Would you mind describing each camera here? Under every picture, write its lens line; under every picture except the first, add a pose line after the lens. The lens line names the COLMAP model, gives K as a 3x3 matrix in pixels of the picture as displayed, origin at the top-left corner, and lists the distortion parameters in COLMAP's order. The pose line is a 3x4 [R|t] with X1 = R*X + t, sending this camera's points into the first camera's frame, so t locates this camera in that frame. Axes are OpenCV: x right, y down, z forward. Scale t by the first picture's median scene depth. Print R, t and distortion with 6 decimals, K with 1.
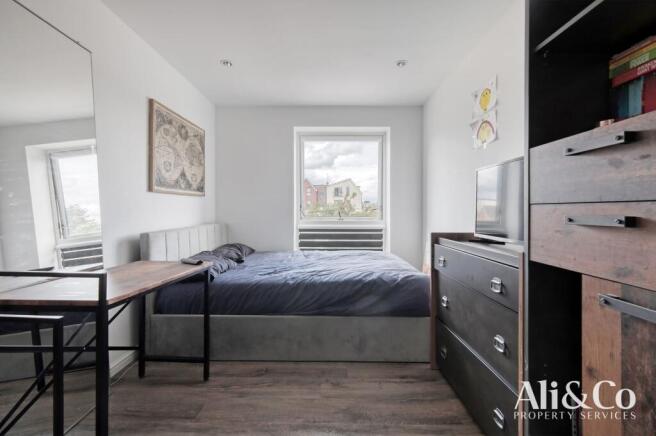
lens RADIAL K [[286.2, 0, 328.3], [0, 286.2, 208.0], [0, 0, 1]] dist [0.004803, -0.001032]
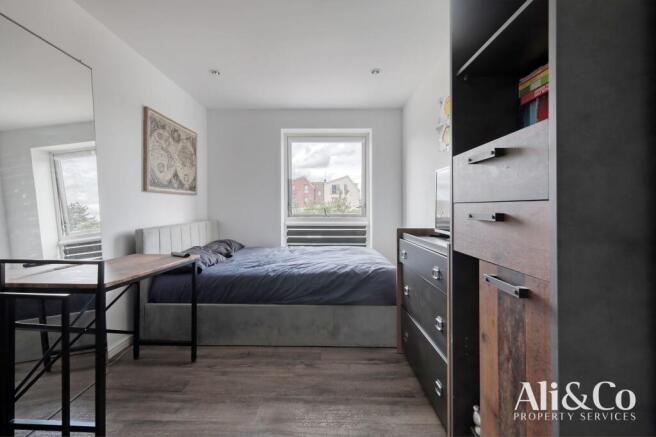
lens RADIAL K [[286.2, 0, 321.0], [0, 286.2, 204.9], [0, 0, 1]] dist [0.004803, -0.001032]
pose [[0.999858, -0.001922, -0.016760, 0.079691], [0.001884, 0.999996, -0.002250, -0.002031], [0.016764, 0.002218, 0.999857, -0.094542]]
